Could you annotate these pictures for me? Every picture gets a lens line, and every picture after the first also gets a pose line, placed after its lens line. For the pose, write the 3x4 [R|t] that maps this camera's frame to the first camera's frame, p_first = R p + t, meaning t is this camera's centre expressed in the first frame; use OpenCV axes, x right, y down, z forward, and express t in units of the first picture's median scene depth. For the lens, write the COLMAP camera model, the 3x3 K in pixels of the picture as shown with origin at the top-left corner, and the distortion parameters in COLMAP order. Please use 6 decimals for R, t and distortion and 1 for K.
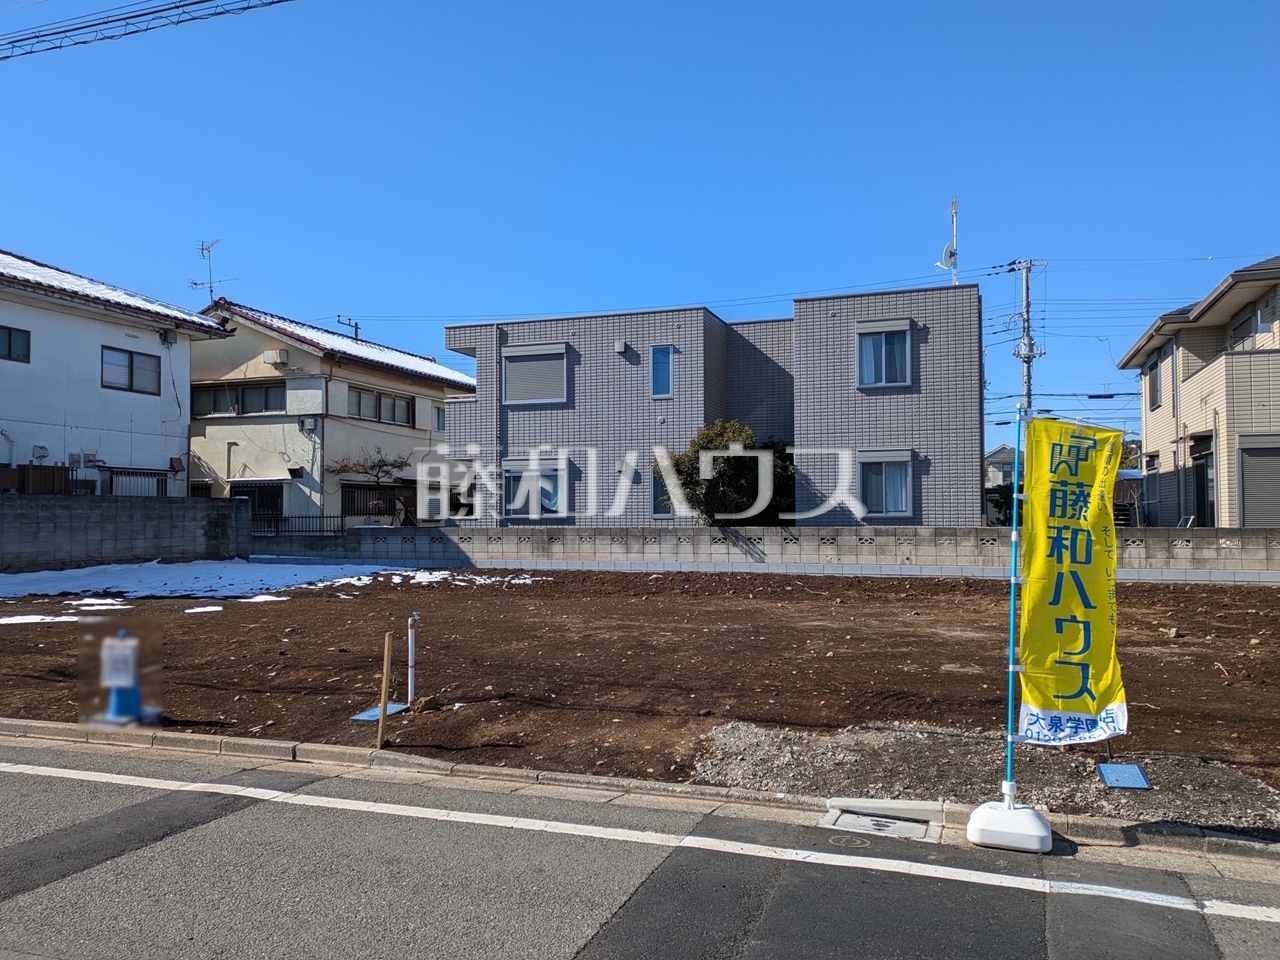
lens RADIAL K [[986.6, 0, 630.5], [0, 986.6, 482.3], [0, 0, 1]] dist [0.080658, -0.074129]
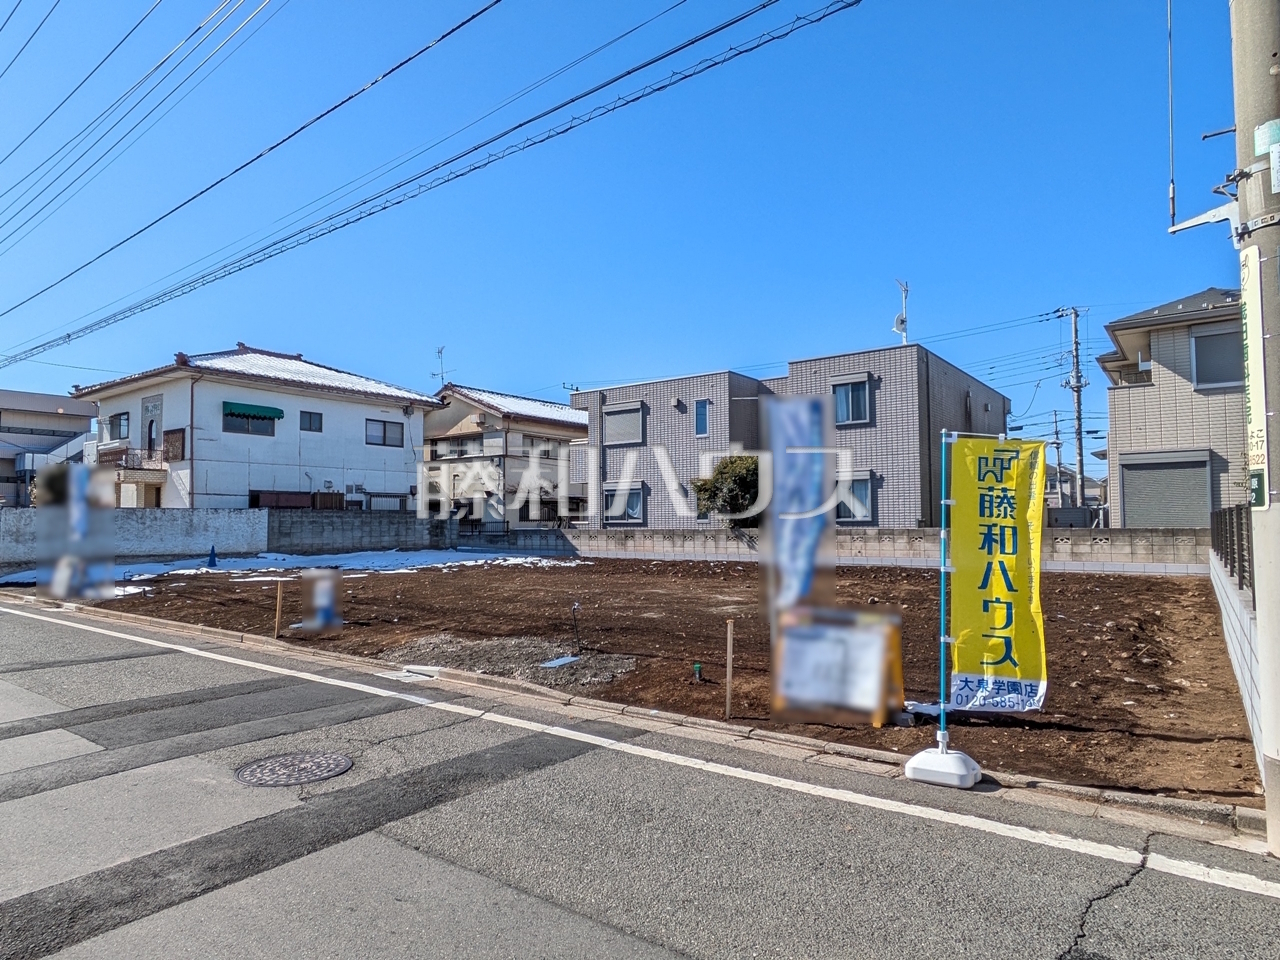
lens RADIAL K [[764.5, 0, 622.2], [0, 764.5, 488.5], [0, 0, 1]] dist [0.006247, -0.009694]
pose [[0.953078, -0.017055, -0.302245, 0.256949], [0.014415, 0.999836, -0.010965, -0.001687], [0.302383, 0.006094, 0.953167, -0.074155]]
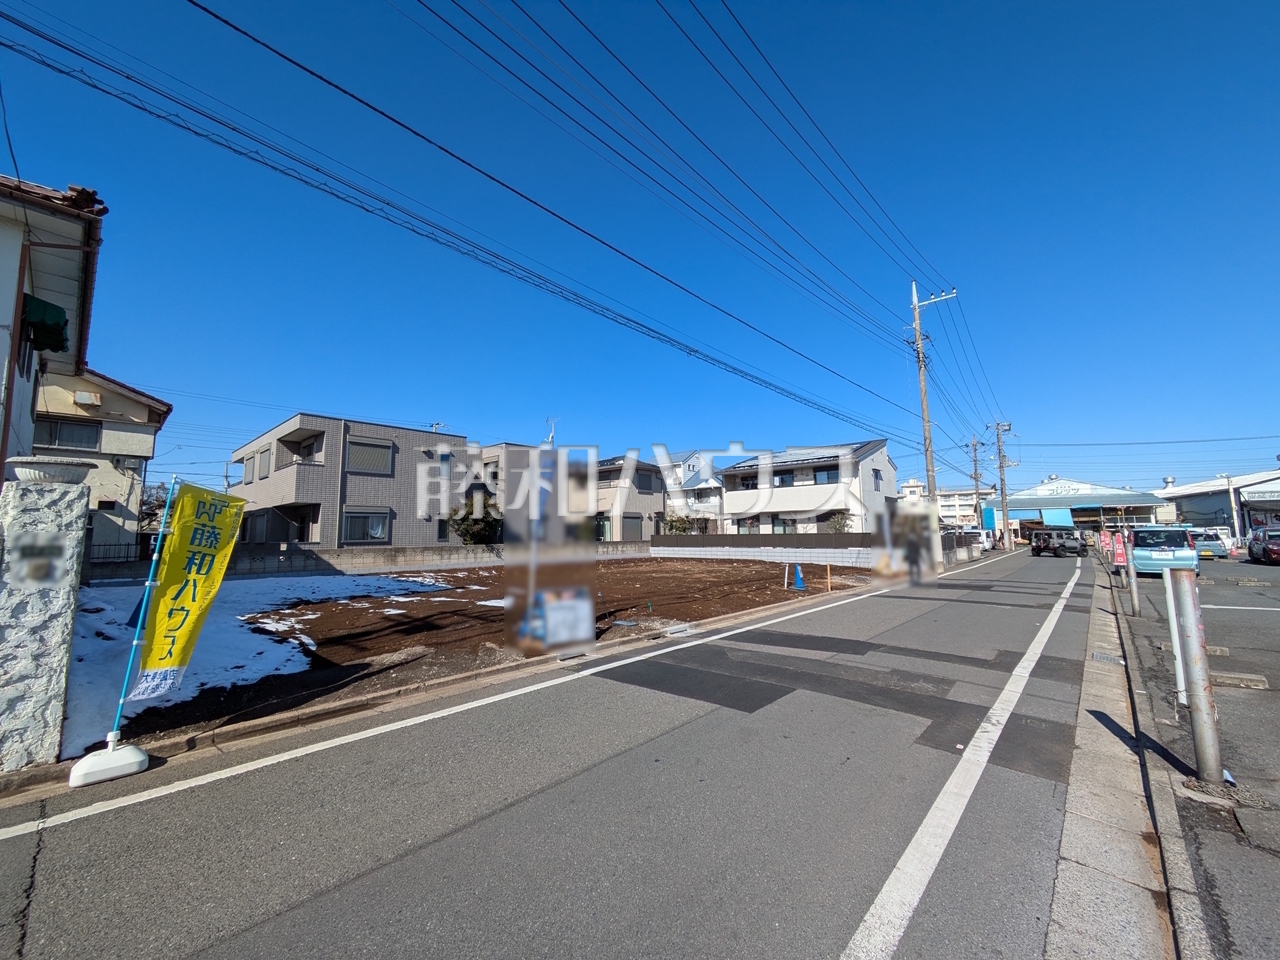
lens RADIAL K [[504.3, 0, 640.0], [0, 504.3, 480.0], [0, 0, 1]] dist [-0.001327, 0.000507]
pose [[0.381870, 0.098793, 0.918921, -0.750470], [-0.020148, 0.994924, -0.098591, 0.007582], [-0.923996, 0.019135, 0.381922, 0.269827]]
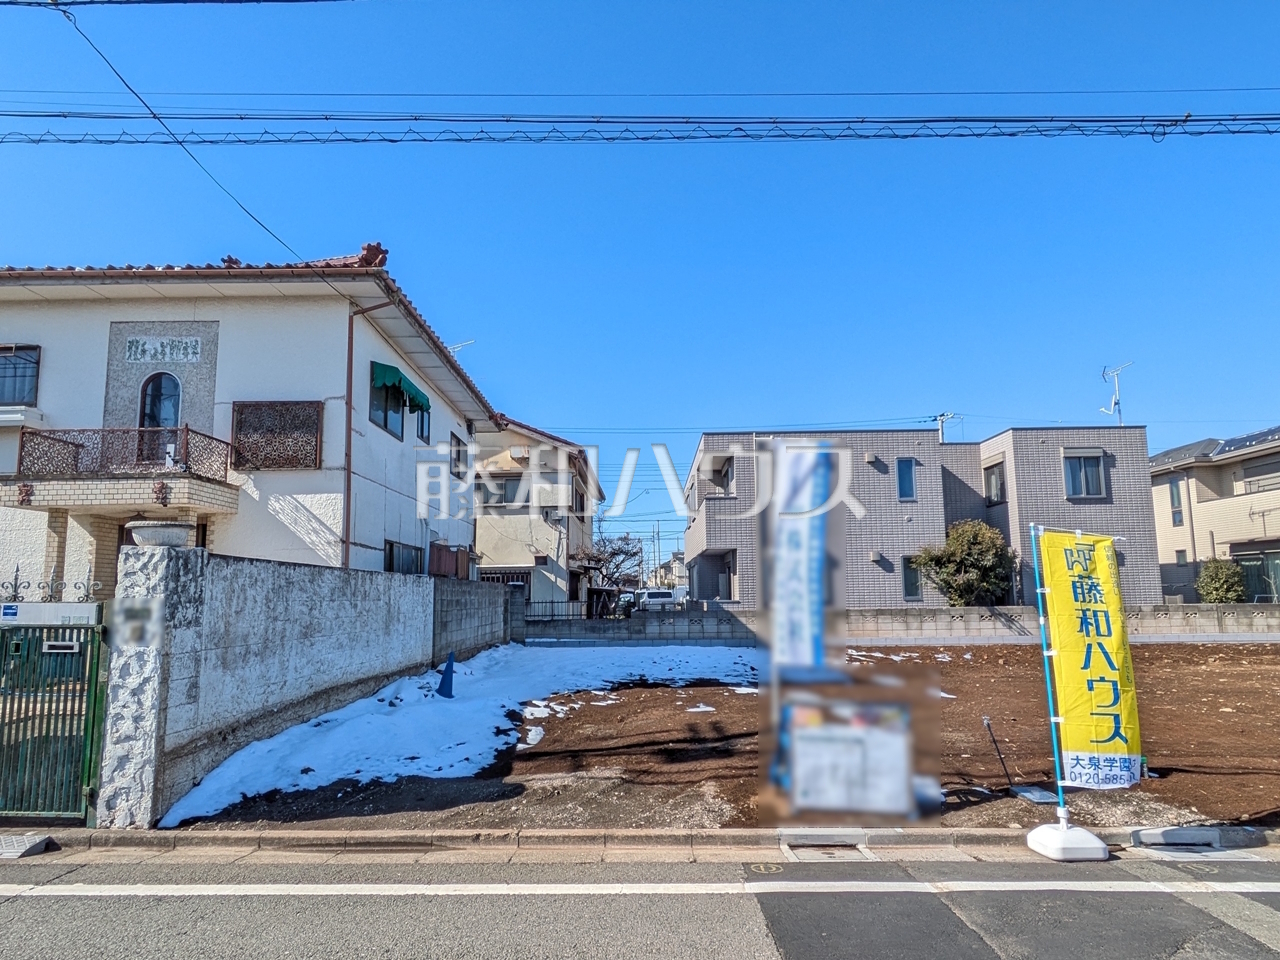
lens RADIAL K [[766.8, 0, 636.6], [0, 766.8, 504.1], [0, 0, 1]] dist [0.003856, -0.004820]
pose [[0.946351, 0.031677, 0.321583, -0.601695], [-0.002946, 0.995988, -0.089439, 0.004547], [-0.323126, 0.083694, 0.942648, 0.219984]]
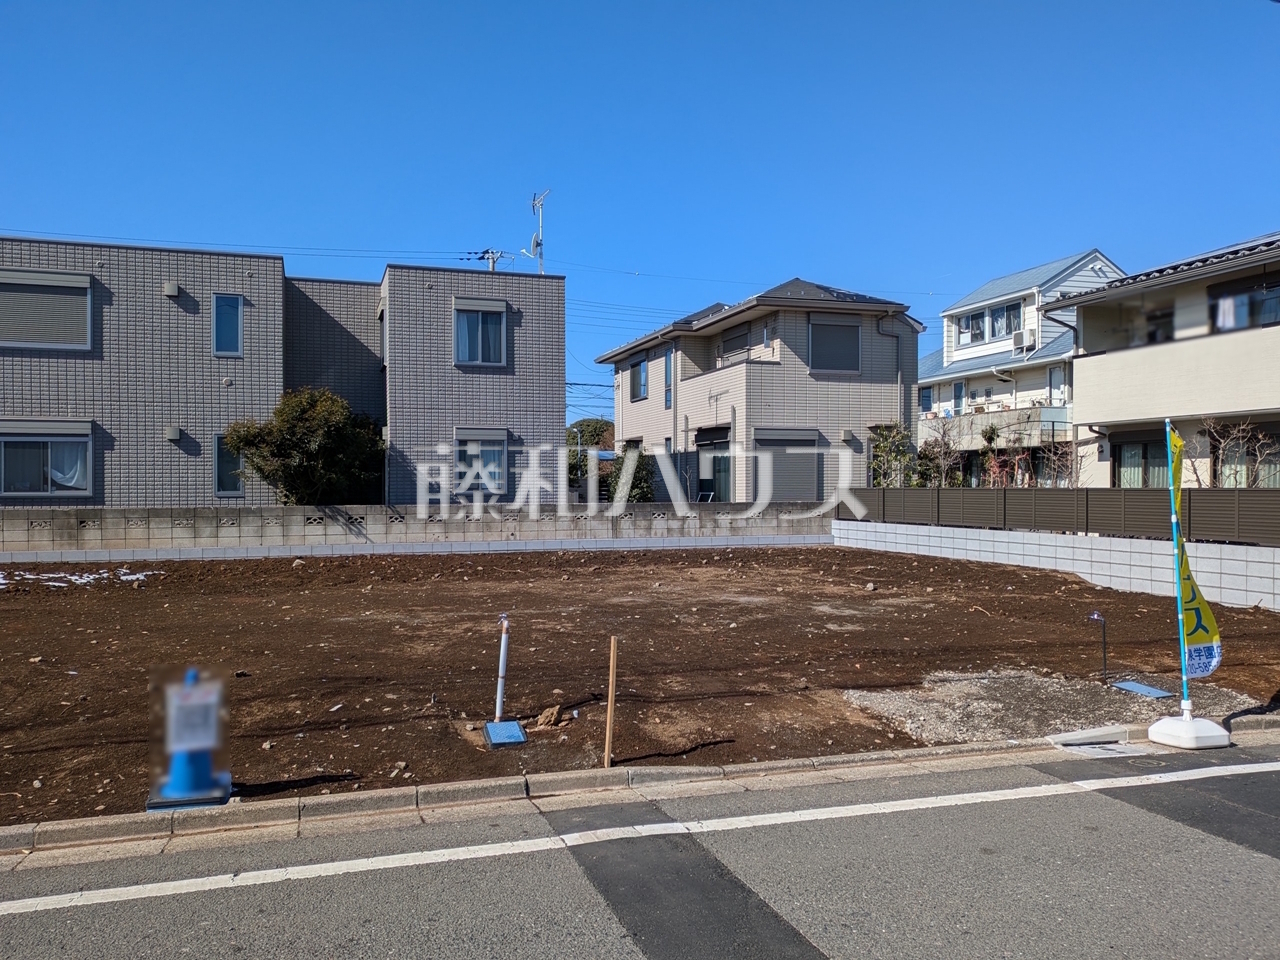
lens RADIAL K [[998.1, 0, 643.1], [0, 998.1, 491.6], [0, 0, 1]] dist [0.082899, -0.089816]
pose [[0.789918, -0.001519, 0.613211, -0.226968], [-0.021152, 0.999334, 0.029724, -0.001548], [-0.612848, -0.036450, 0.789360, 0.082781]]
